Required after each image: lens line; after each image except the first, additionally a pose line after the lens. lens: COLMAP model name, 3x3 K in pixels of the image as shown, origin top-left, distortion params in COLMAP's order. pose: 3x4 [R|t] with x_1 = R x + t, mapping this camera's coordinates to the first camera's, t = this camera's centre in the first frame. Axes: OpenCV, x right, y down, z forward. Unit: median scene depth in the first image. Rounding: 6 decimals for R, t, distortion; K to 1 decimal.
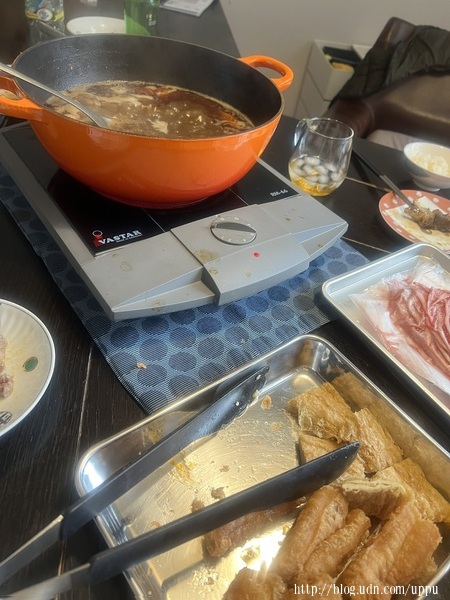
lens RADIAL K [[462.5, 0, 224.0], [0, 462.5, 296.5], [0, 0, 1]] dist [0.049728, -0.072340]
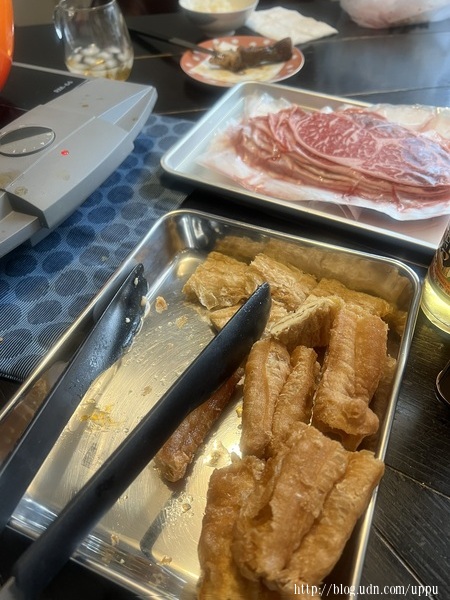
lens RADIAL K [[462.5, 0, 224.5], [0, 462.5, 303.1], [0, 0, 1]] dist [0.049728, -0.072340]
pose [[0.858622, -0.477686, 0.185970, 0.036333], [0.452491, 0.876761, 0.162918, 0.140591], [-0.240874, -0.055735, 0.968955, 0.151198]]
